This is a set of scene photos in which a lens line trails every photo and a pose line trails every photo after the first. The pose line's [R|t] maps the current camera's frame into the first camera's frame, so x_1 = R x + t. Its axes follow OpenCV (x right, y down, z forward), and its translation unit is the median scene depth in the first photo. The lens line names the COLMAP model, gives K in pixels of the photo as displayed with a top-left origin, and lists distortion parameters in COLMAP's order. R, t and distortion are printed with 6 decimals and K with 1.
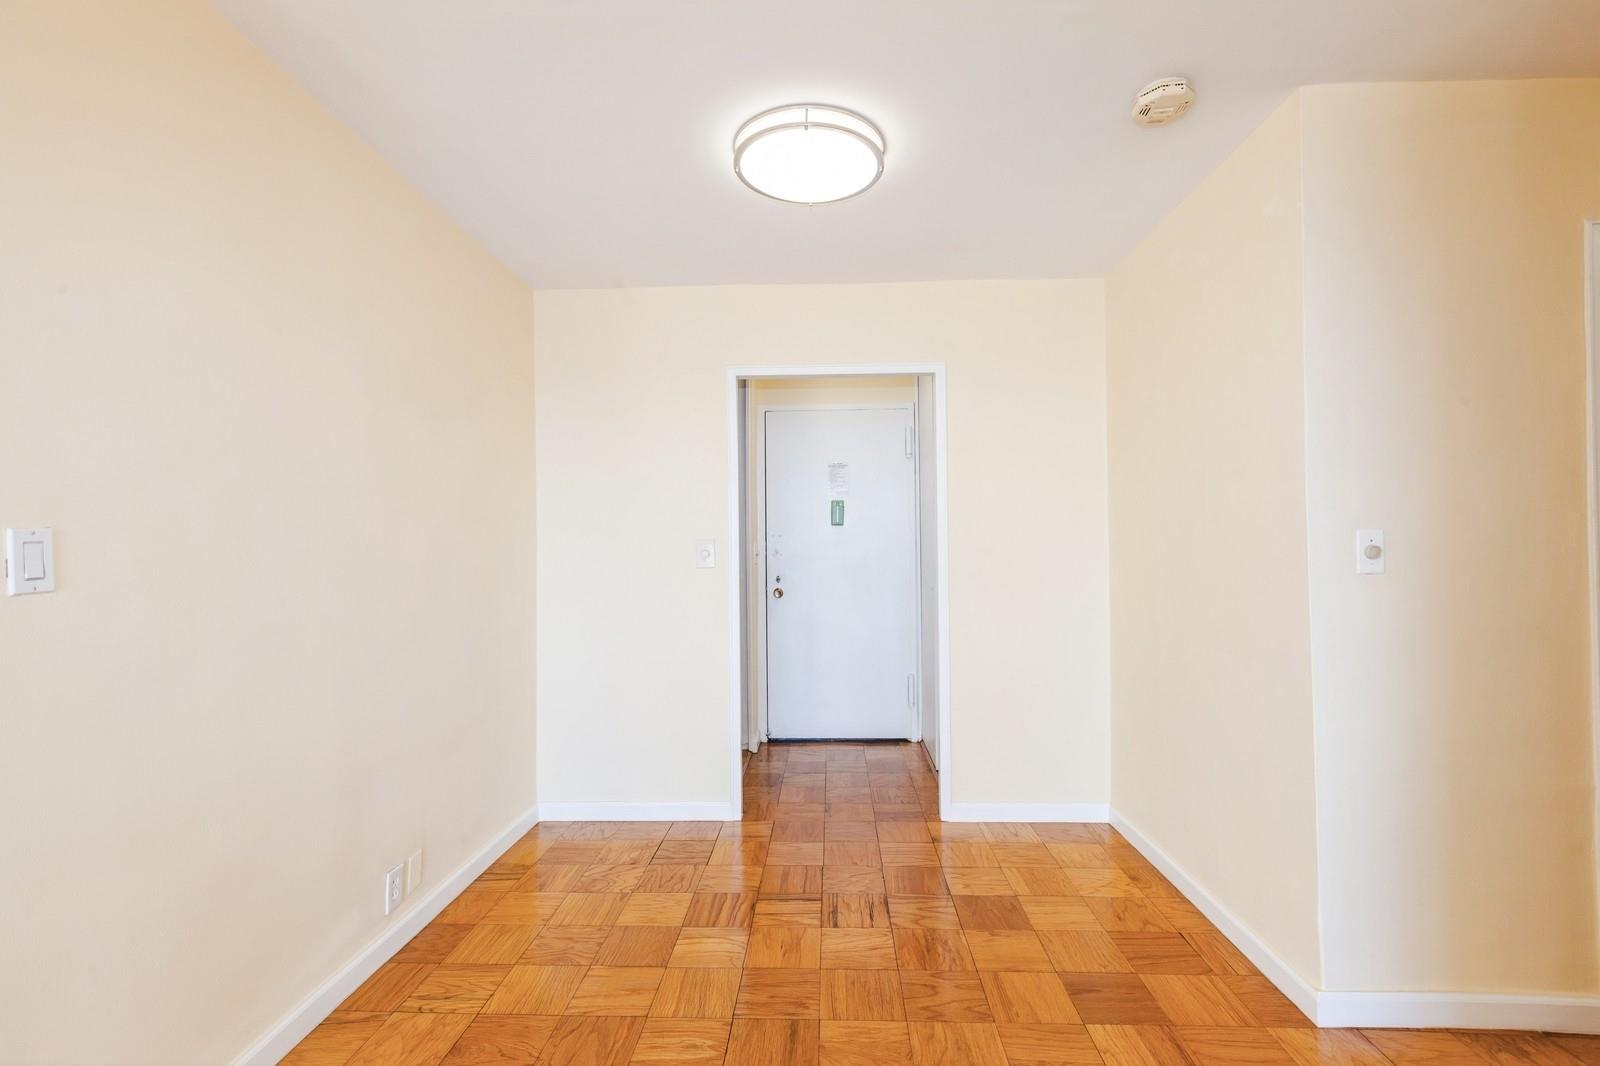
lens RADIAL K [[716.3, 0, 807.6], [0, 716.3, 539.3], [0, 0, 1]] dist [0.002376, 0.000225]
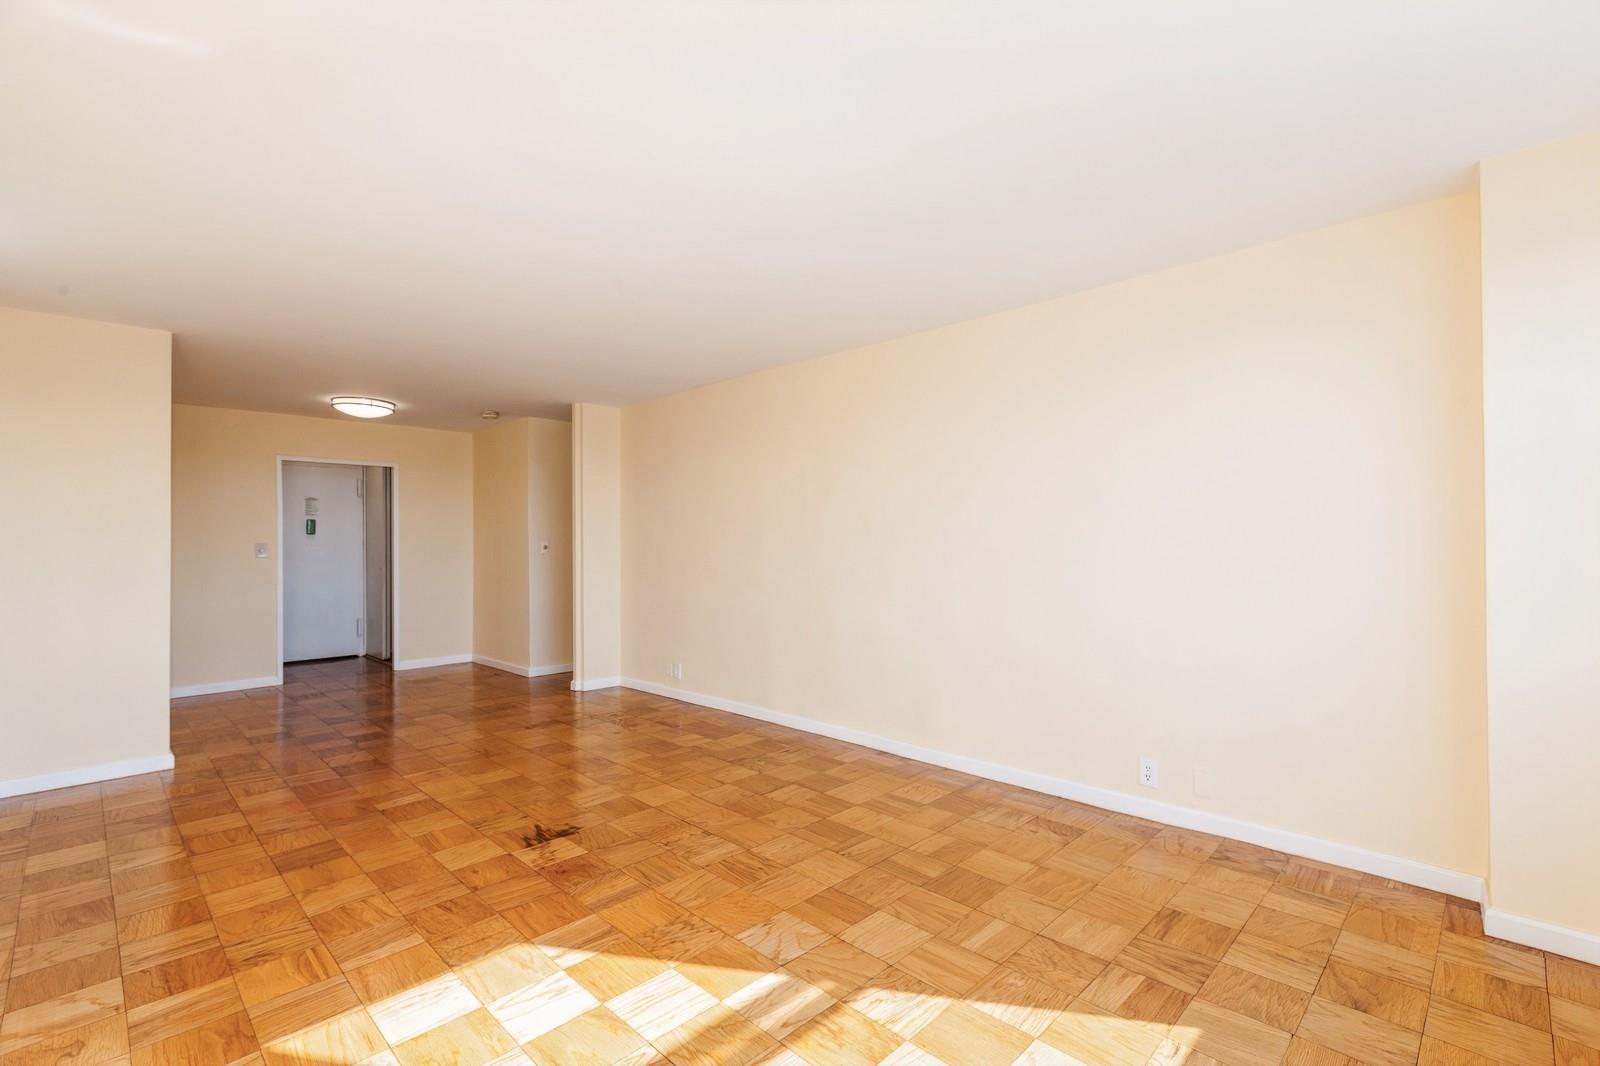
lens RADIAL K [[716.3, 0, 807.6], [0, 716.3, 539.3], [0, 0, 1]] dist [0.002376, 0.000225]
pose [[0.673658, 0.002331, 0.739040, -0.587338], [-0.004019, 0.999992, 0.000509, -0.017741], [-0.739033, -0.003313, 0.673661, -1.417424]]
